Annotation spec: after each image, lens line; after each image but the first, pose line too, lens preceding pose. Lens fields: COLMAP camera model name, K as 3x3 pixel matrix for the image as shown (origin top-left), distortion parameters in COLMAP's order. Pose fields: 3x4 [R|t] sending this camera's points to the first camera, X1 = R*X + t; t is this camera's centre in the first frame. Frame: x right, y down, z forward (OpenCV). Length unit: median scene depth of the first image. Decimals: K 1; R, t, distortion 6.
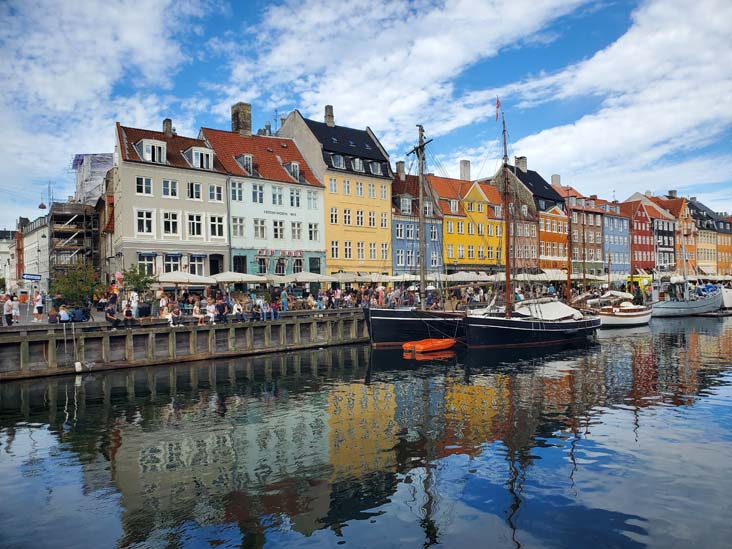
lens RADIAL K [[560.4, 0, 380.9], [0, 560.4, 300.4], [0, 0, 1]] dist [0.005291, 0.001668]
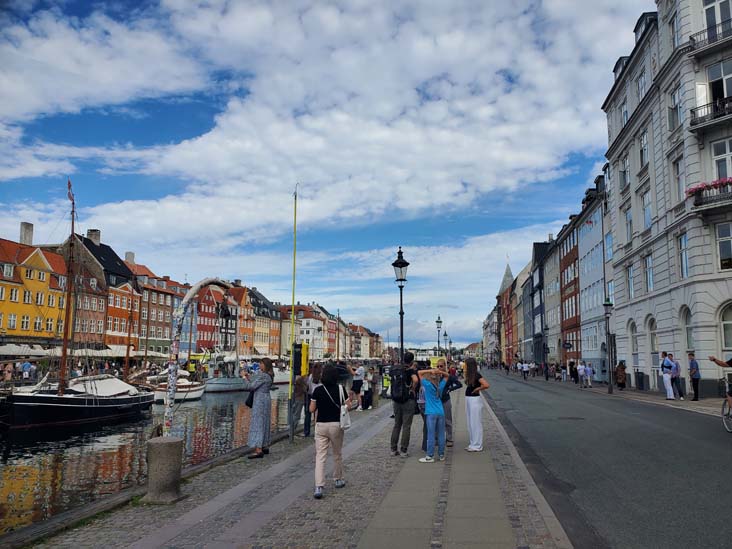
lens RADIAL K [[560.4, 0, 380.9], [0, 560.4, 300.4], [0, 0, 1]] dist [0.005291, 0.001668]
pose [[0.751605, 0.092884, 0.653040, -0.004802], [-0.005066, 0.990819, -0.135097, -0.001783], [-0.659593, 0.098231, 0.745176, -0.071413]]
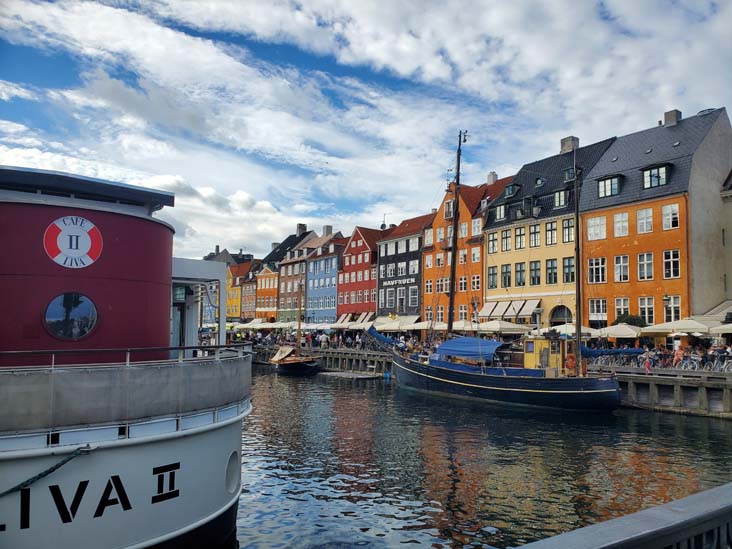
lens RADIAL K [[557.1, 0, 372.7], [0, 557.1, 300.8], [0, 0, 1]] dist [0.049878, -0.051791]
pose [[-0.087576, -0.033866, -0.995582, 1.758695], [-0.029746, 0.999065, -0.031368, -0.073270], [0.995714, 0.026867, -0.088502, 1.566200]]
